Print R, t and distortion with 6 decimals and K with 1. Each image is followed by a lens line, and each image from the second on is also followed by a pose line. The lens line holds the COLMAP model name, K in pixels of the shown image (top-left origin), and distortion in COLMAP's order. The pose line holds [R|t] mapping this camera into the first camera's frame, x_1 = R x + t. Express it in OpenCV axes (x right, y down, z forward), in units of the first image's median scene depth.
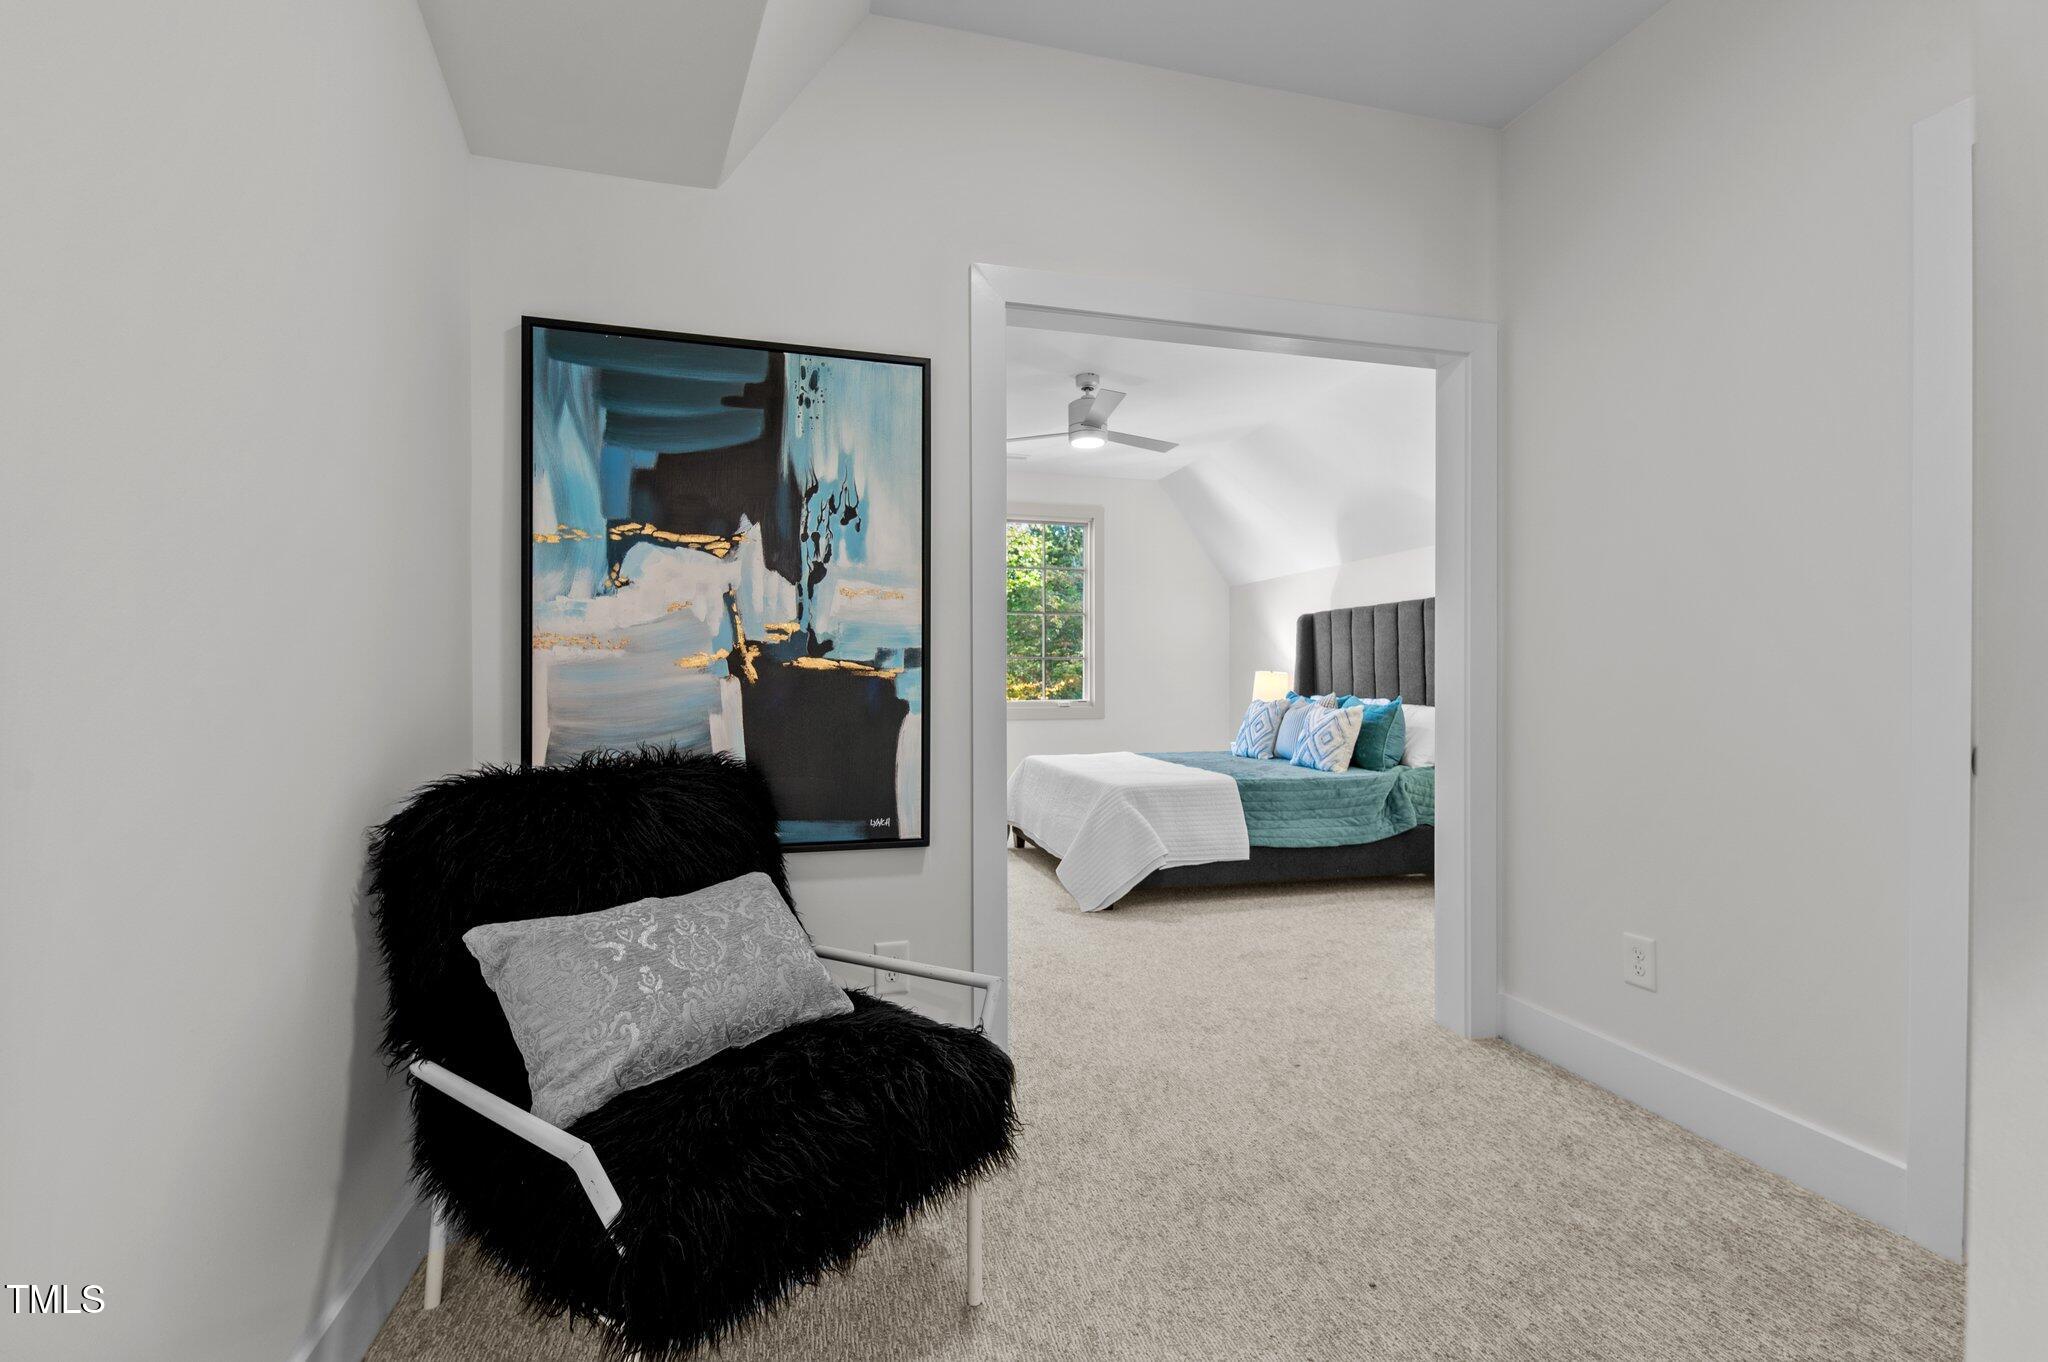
lens RADIAL K [[892.2, 0, 1015.5], [0, 892.2, 675.1], [0, 0, 1]] dist [0.008710, -0.005749]
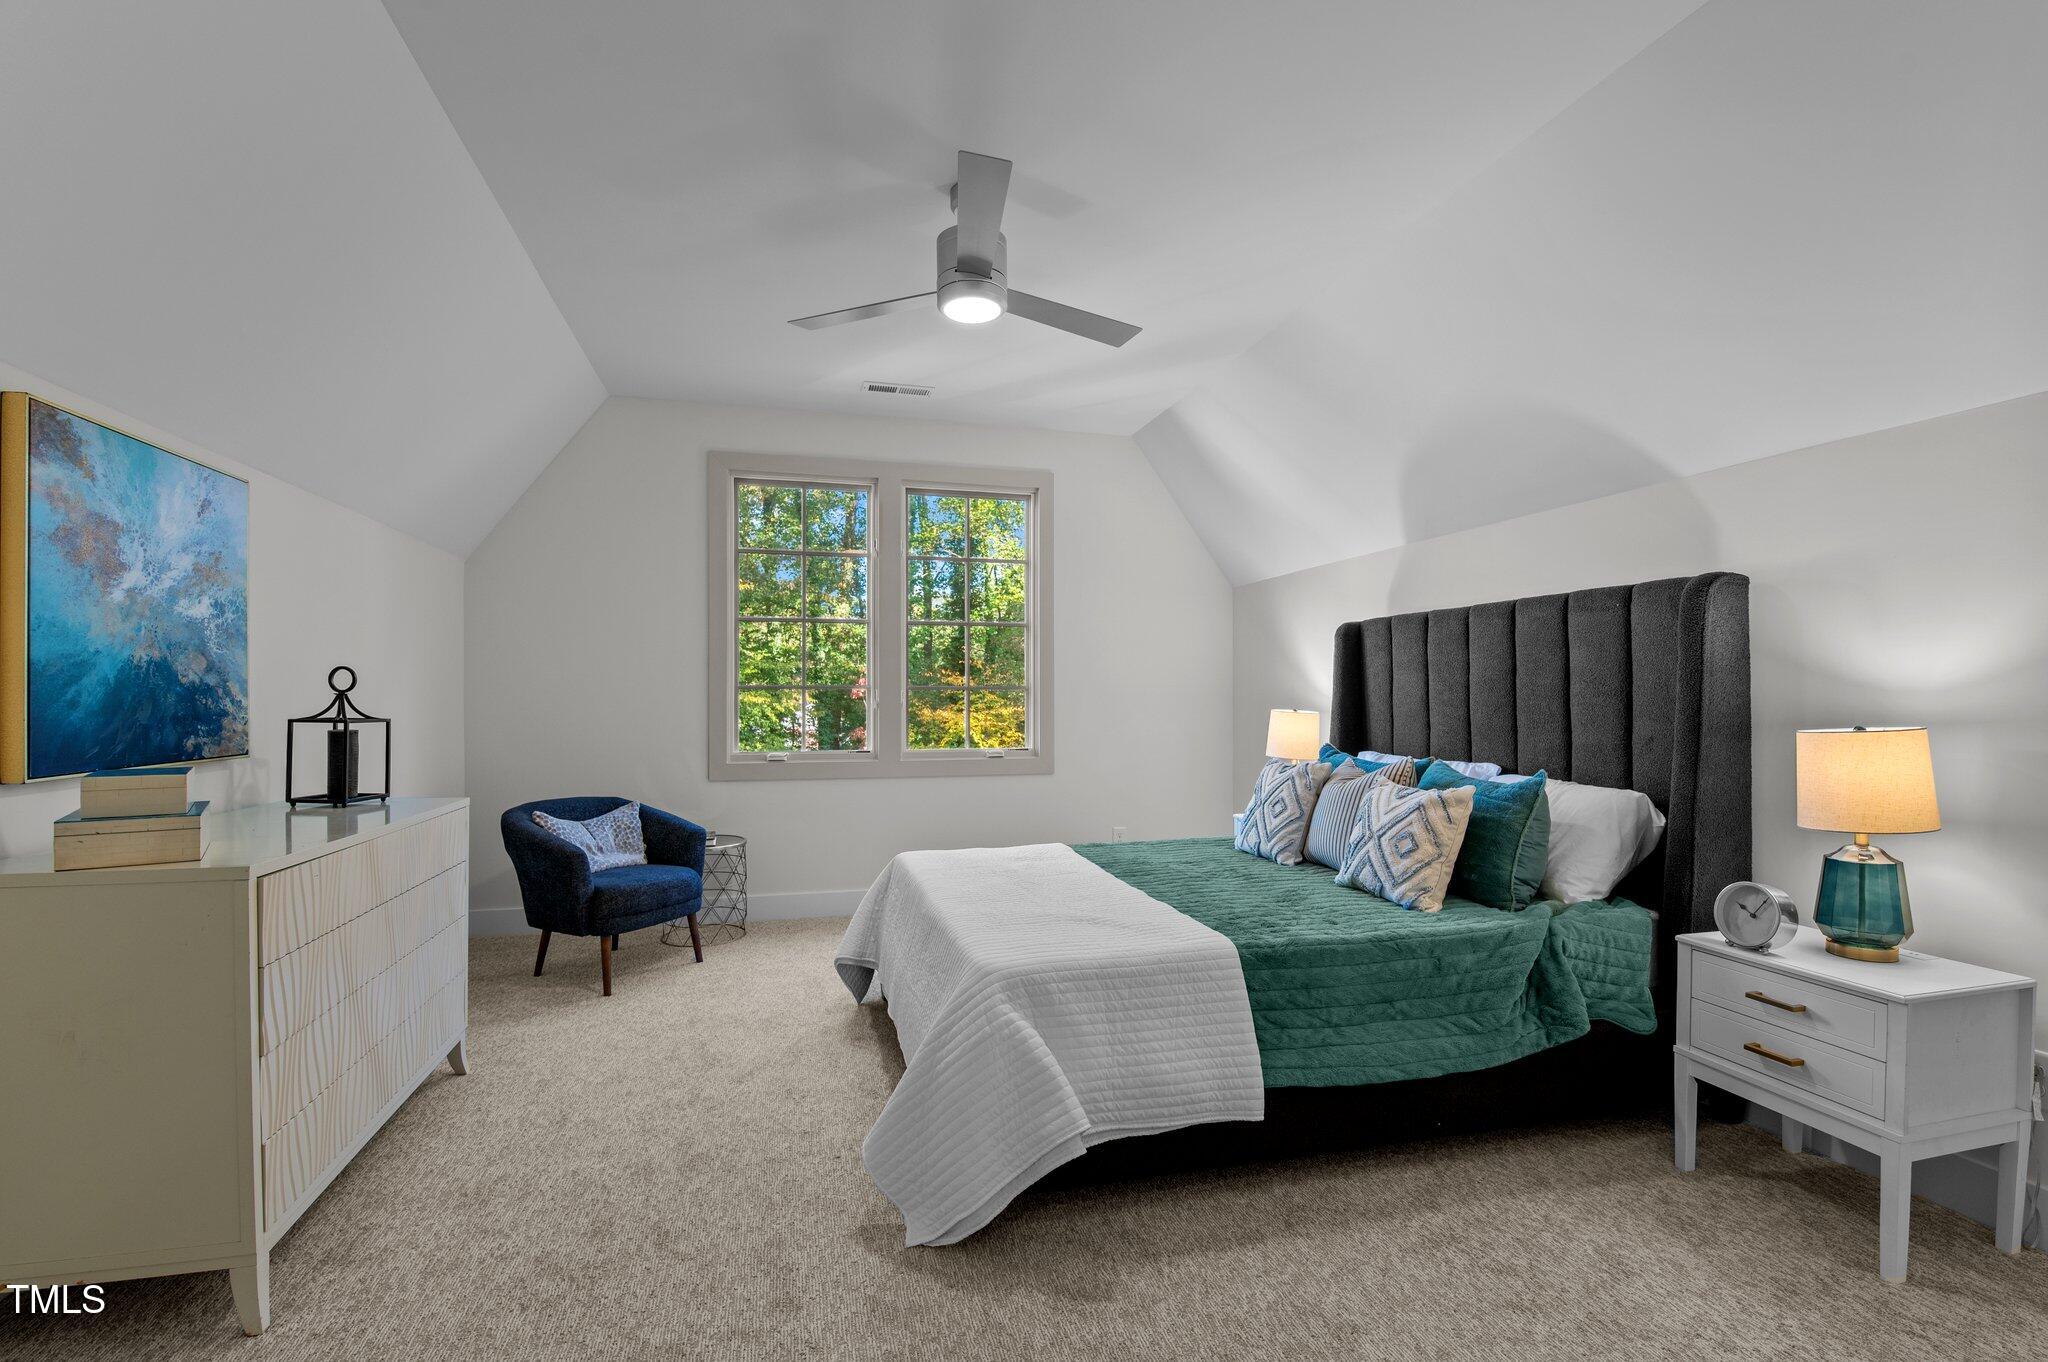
lens RADIAL K [[892.2, 0, 1030.7], [0, 892.2, 688.3], [0, 0, 1]] dist [0.008710, -0.005749]
pose [[0.999985, 0.001595, 0.005275, 0.115491], [-0.001559, 0.999976, -0.006787, -0.020688], [-0.005286, 0.006779, 0.999963, 0.449207]]
